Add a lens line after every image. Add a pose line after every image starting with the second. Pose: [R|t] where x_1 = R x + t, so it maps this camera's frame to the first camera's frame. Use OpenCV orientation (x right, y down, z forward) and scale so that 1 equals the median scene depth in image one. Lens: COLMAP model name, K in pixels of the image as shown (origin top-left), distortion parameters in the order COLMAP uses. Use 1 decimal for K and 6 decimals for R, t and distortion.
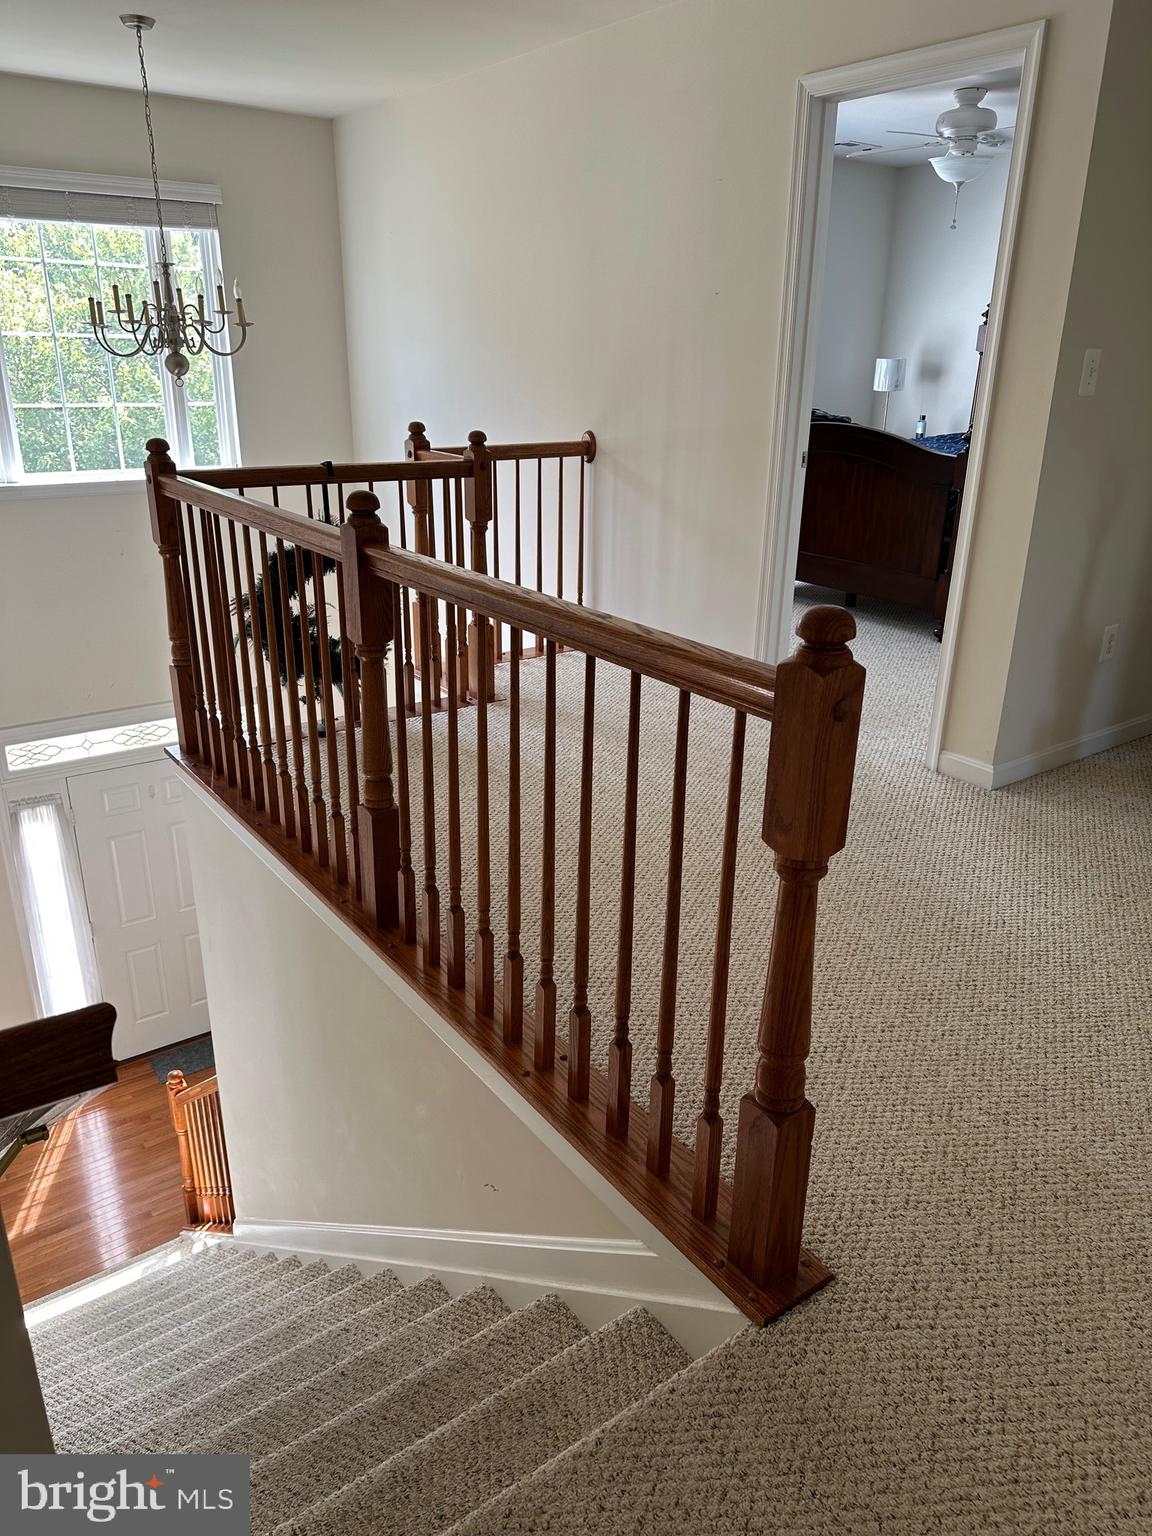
lens RADIAL K [[1060.3, 0, 574.7], [0, 1060.3, 769.4], [0, 0, 1]] dist [0.031753, -0.033700]
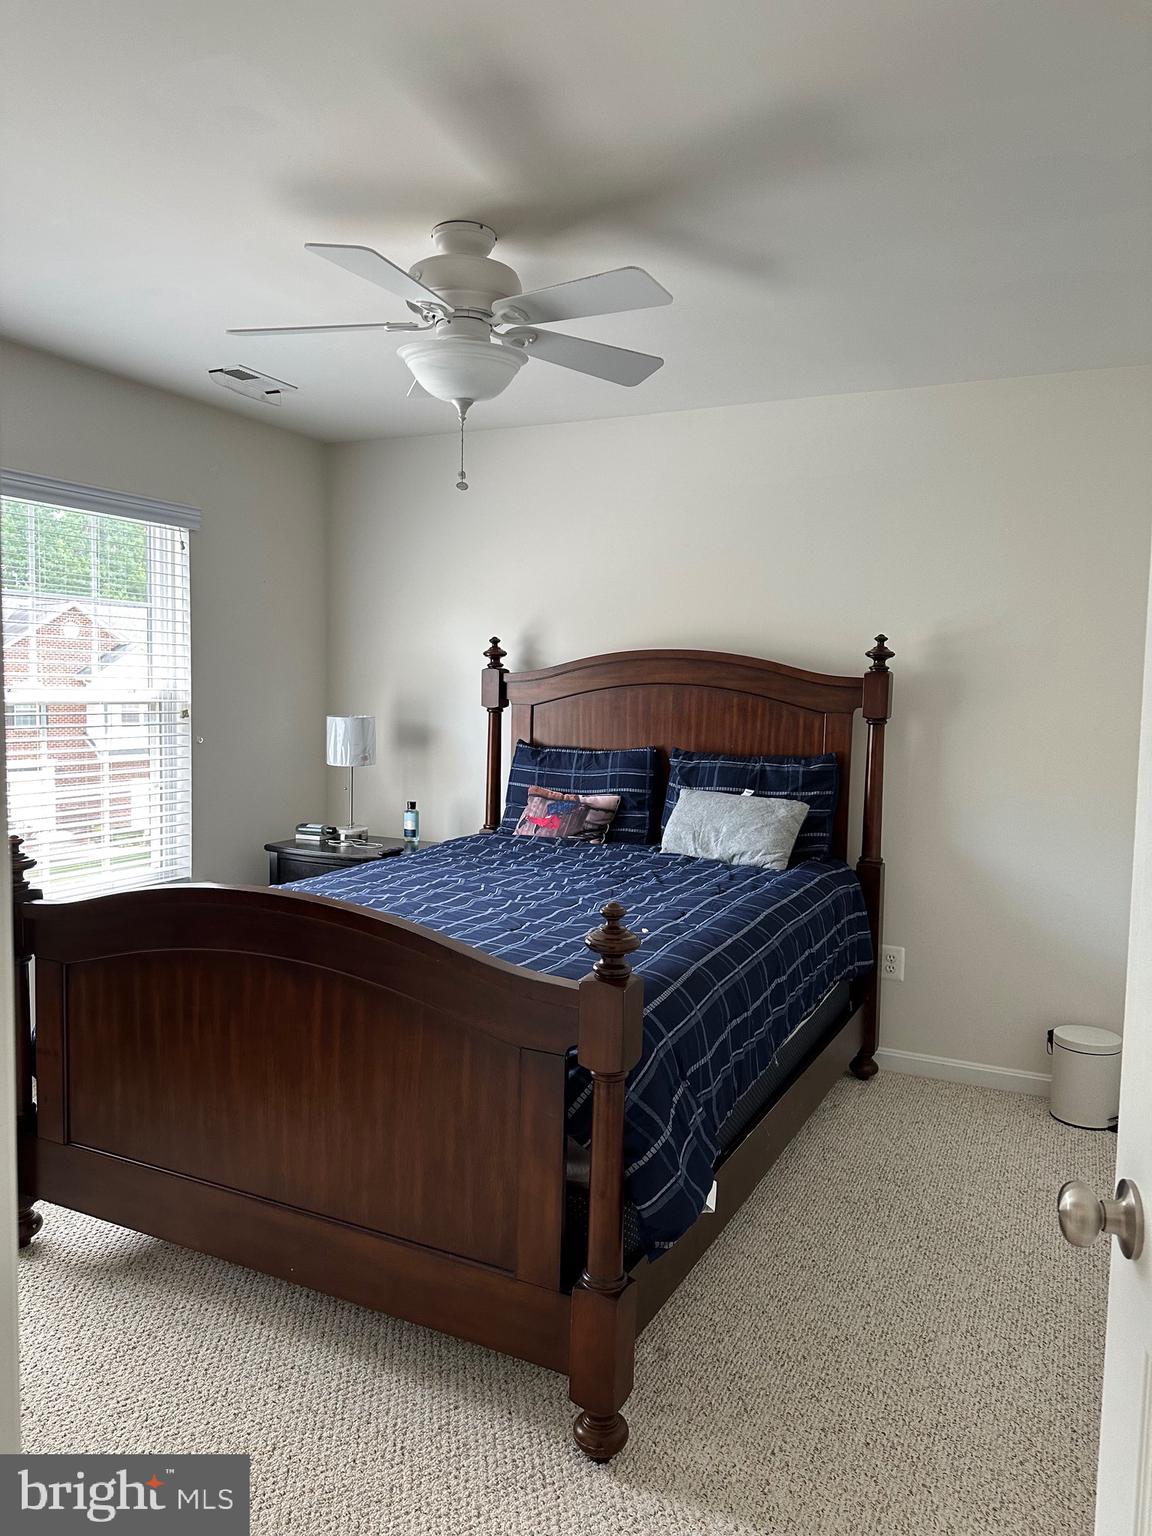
lens RADIAL K [[1060.3, 0, 577.1], [0, 1060.3, 768.2], [0, 0, 1]] dist [0.031753, -0.033700]
pose [[0.878287, -0.034556, 0.476884, 0.115975], [0.172467, 0.953136, -0.248568, -0.179362], [-0.445945, 0.300561, 0.843087, 0.425520]]
